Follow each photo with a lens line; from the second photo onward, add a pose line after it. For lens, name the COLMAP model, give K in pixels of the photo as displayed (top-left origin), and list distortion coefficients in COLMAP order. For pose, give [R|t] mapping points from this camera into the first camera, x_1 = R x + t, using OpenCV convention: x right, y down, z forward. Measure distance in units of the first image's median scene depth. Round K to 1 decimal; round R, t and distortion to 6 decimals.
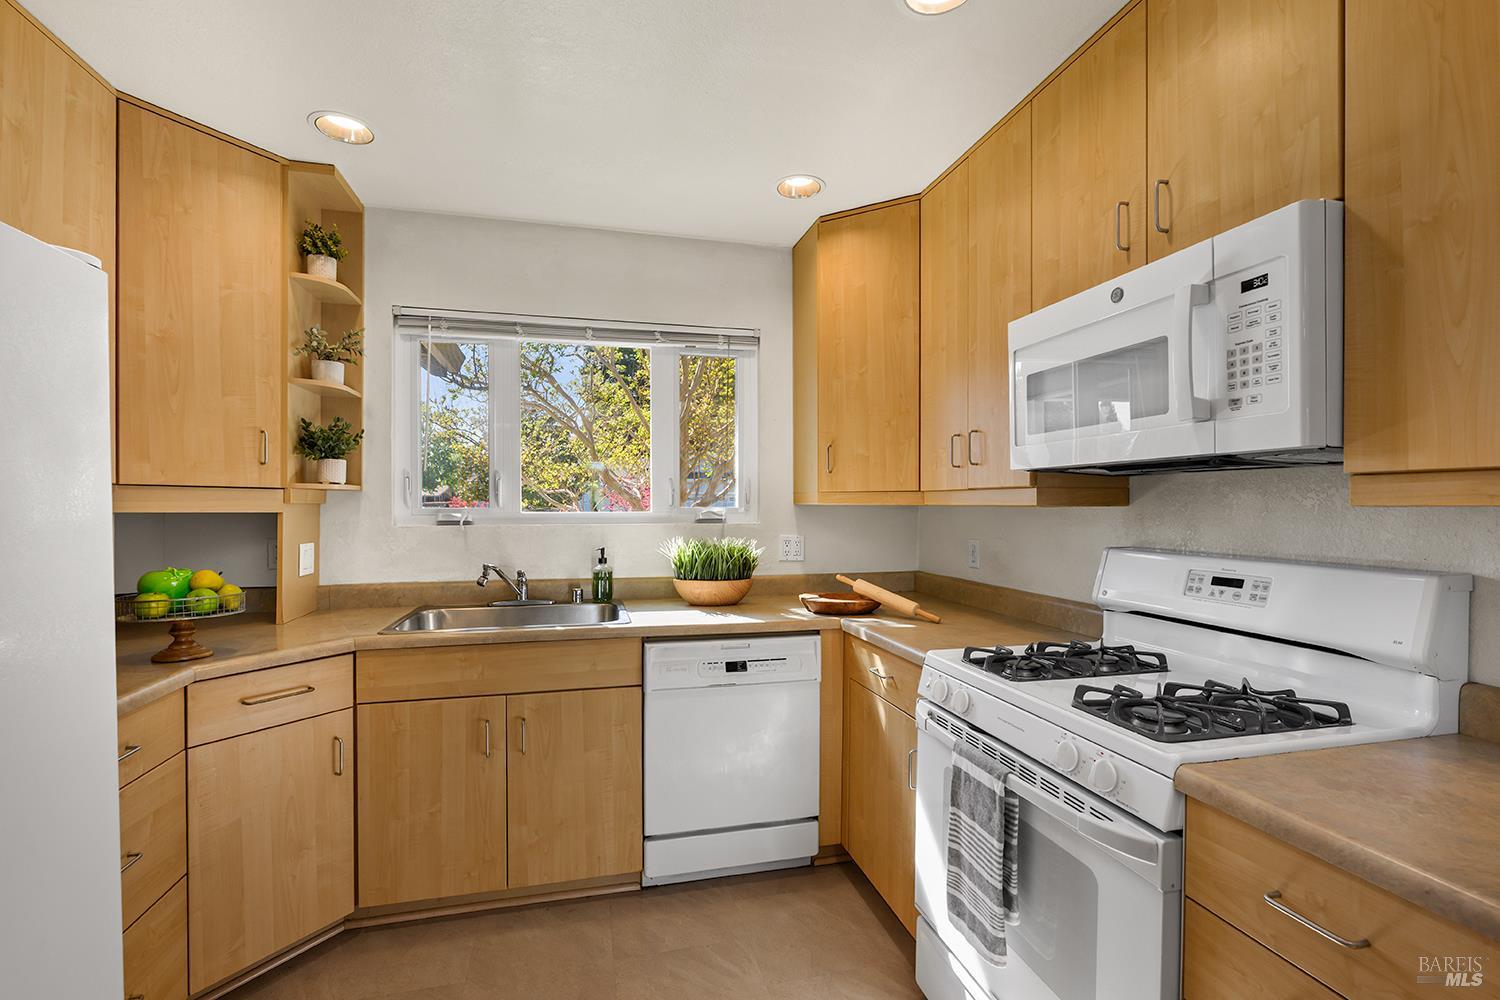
lens RADIAL K [[658.5, 0, 744.1], [0, 658.5, 514.3], [0, 0, 1]] dist [-0.007878, -0.000230]
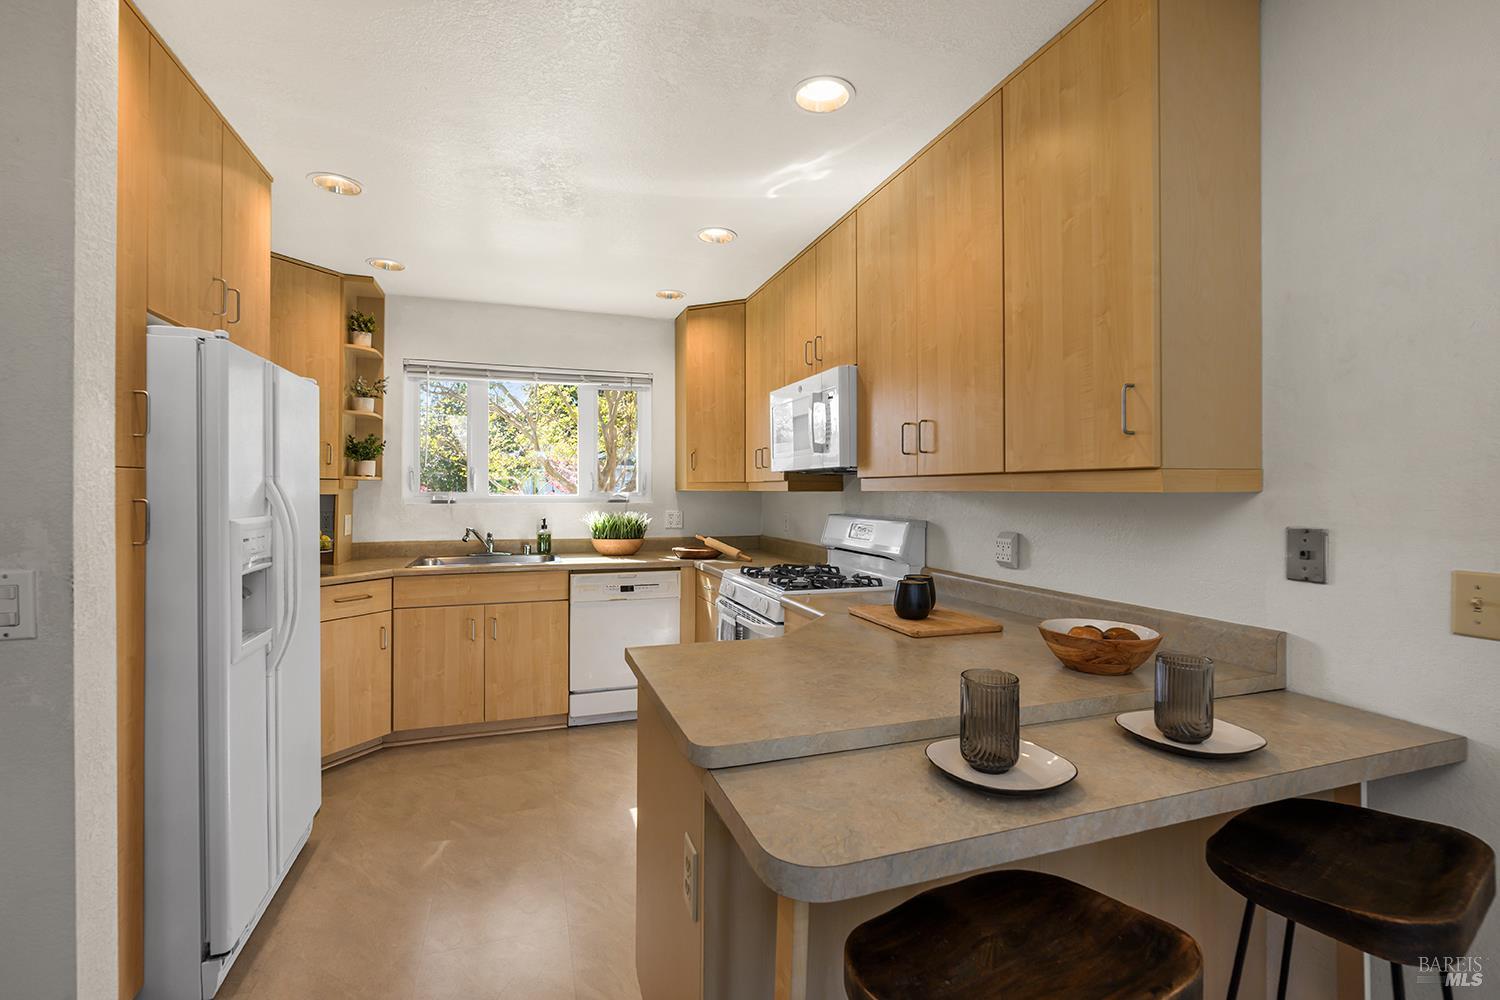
lens RADIAL K [[666.8, 0, 754.0], [0, 666.8, 491.3], [0, 0, 1]] dist [-0.002102, 0.000086]
pose [[0.995645, 0.002199, 0.093196, 0.140916], [-0.000934, 0.999907, -0.013610, 0.009899], [-0.093218, 0.013463, 0.995555, -0.661066]]
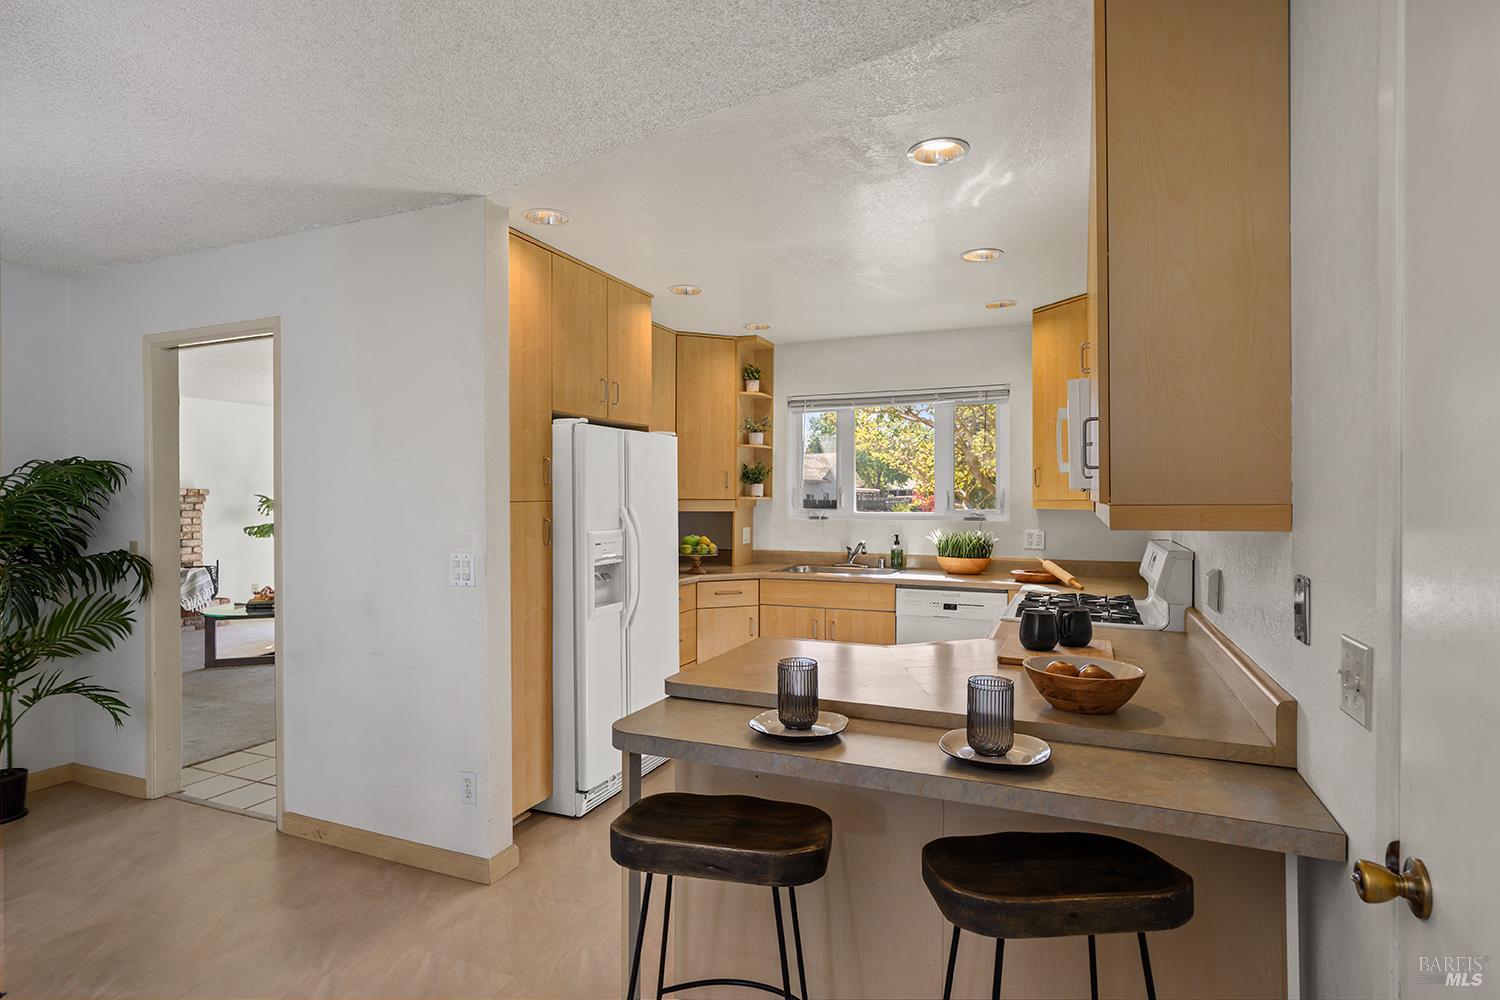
lens RADIAL K [[780.0, 0, 748.2], [0, 780.0, 504.0], [0, 0, 1]] dist [0.000523, 0.000081]
pose [[0.795673, 0.003336, -0.605717, 0.737032], [-0.007050, 0.999968, -0.003752, -0.016012], [0.605685, 0.007256, 0.795671, -0.833922]]
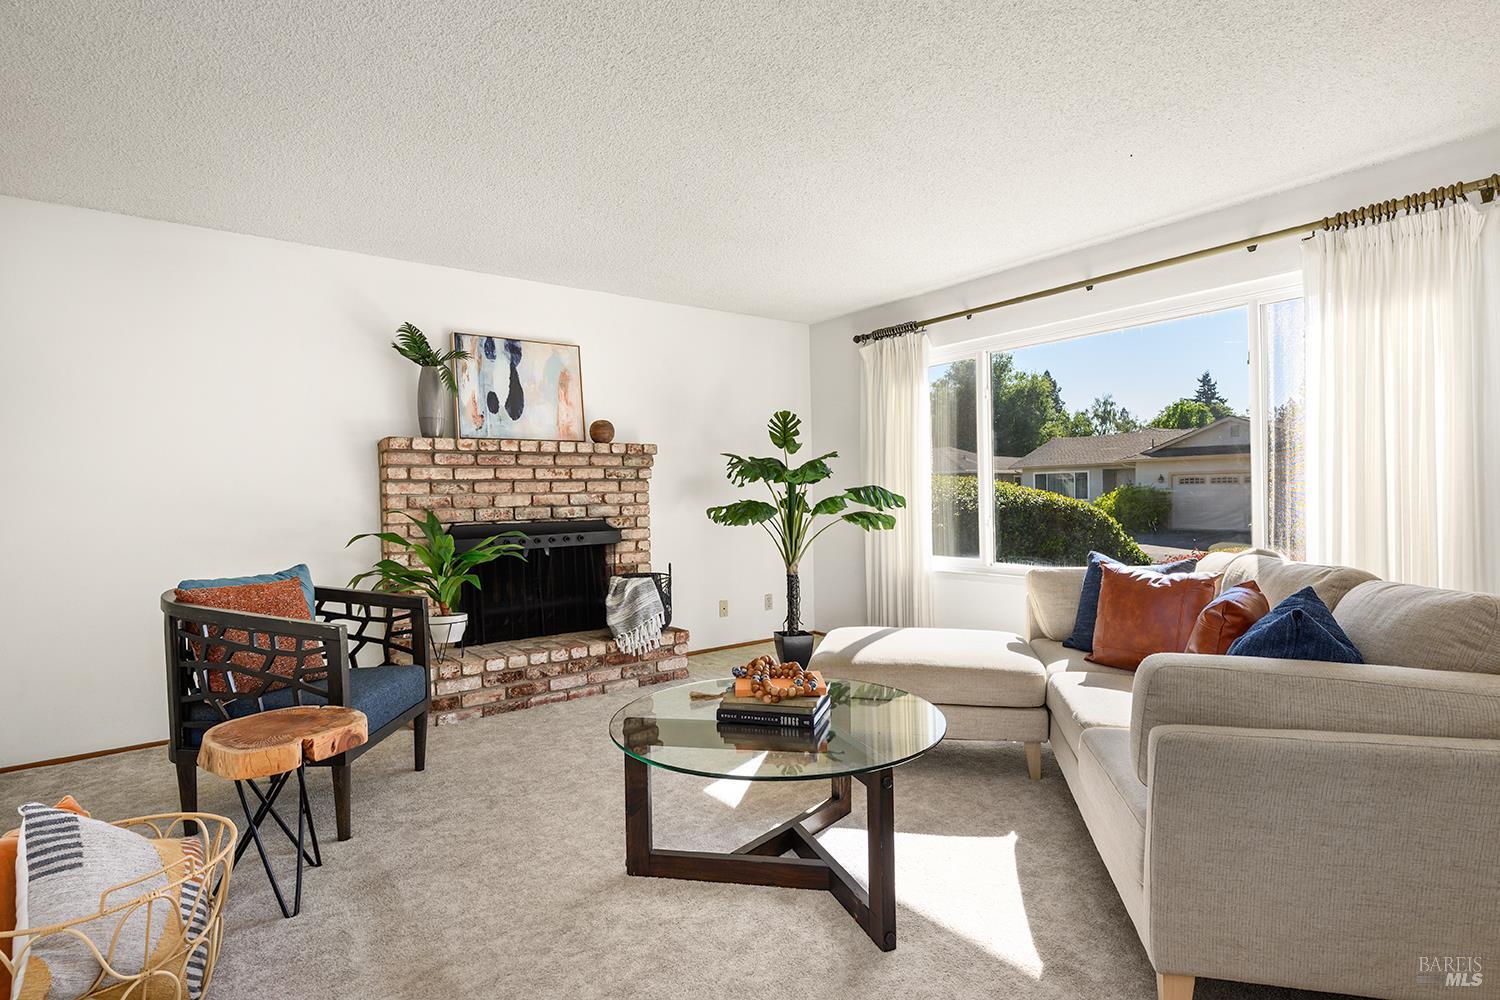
lens RADIAL K [[727.0, 0, 750.0], [0, 727.0, 500.0], [0, 0, 1]] dist [-0.001326, -0.000123]
pose [[0.397845, -0.002584, -0.917449, -1.429027], [0.007954, 0.999968, 0.000632, 0.072168], [0.917418, -0.007549, 0.397853, -0.059394]]
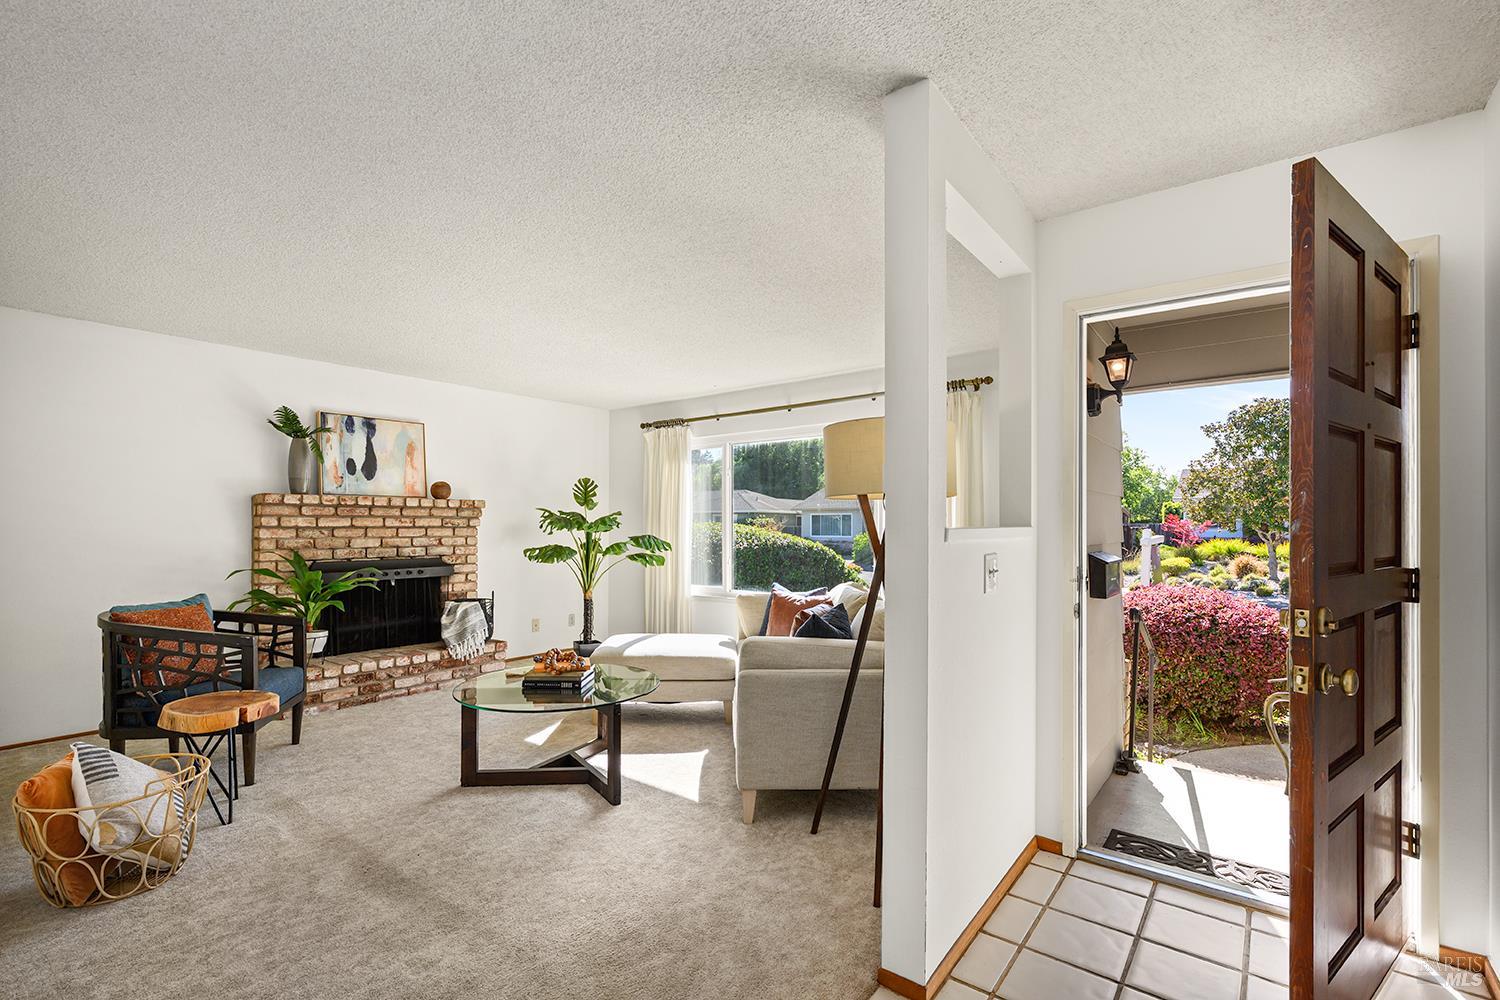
lens RADIAL K [[658.5, 0, 744.1], [0, 658.5, 514.3], [0, 0, 1]] dist [-0.007878, -0.000230]
pose [[0.616721, -0.012961, -0.787075, -0.919913], [-0.010688, 0.999634, -0.024836, 0.018449], [0.787109, 0.023729, 0.616357, -0.223676]]
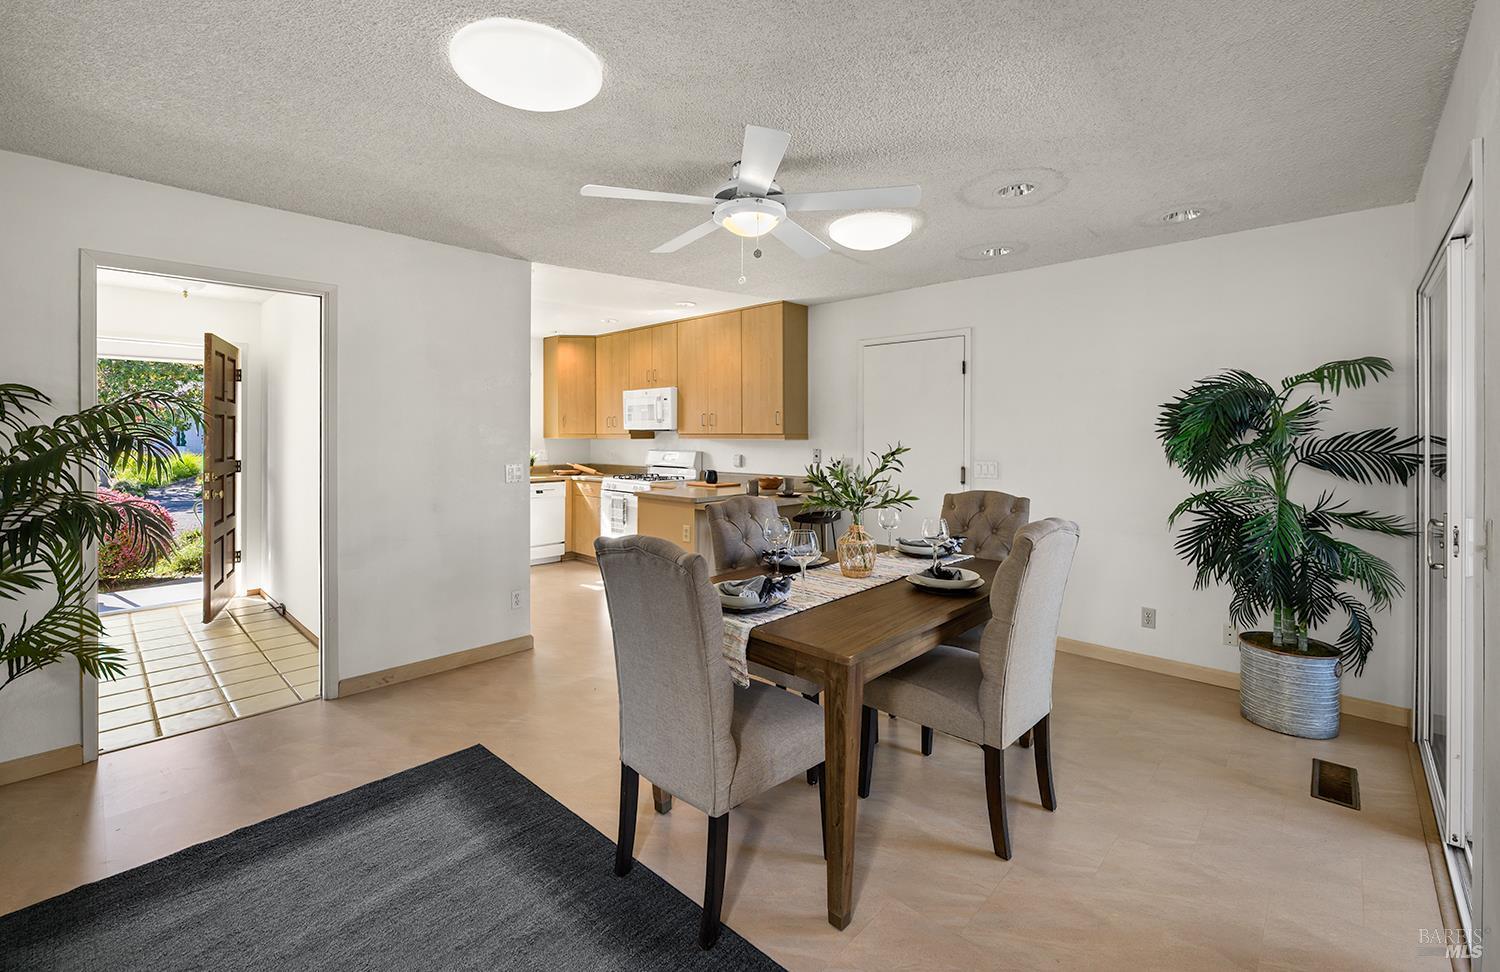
lens RADIAL K [[629.8, 0, 747.5], [0, 629.8, 439.9], [0, 0, 1]] dist [-0.000270, -0.000017]
pose [[0.842679, -0.005677, 0.538387, -0.732942], [0.007818, 0.999968, -0.001692, 0.003120], [-0.538360, 0.005635, 0.842696, -1.883224]]
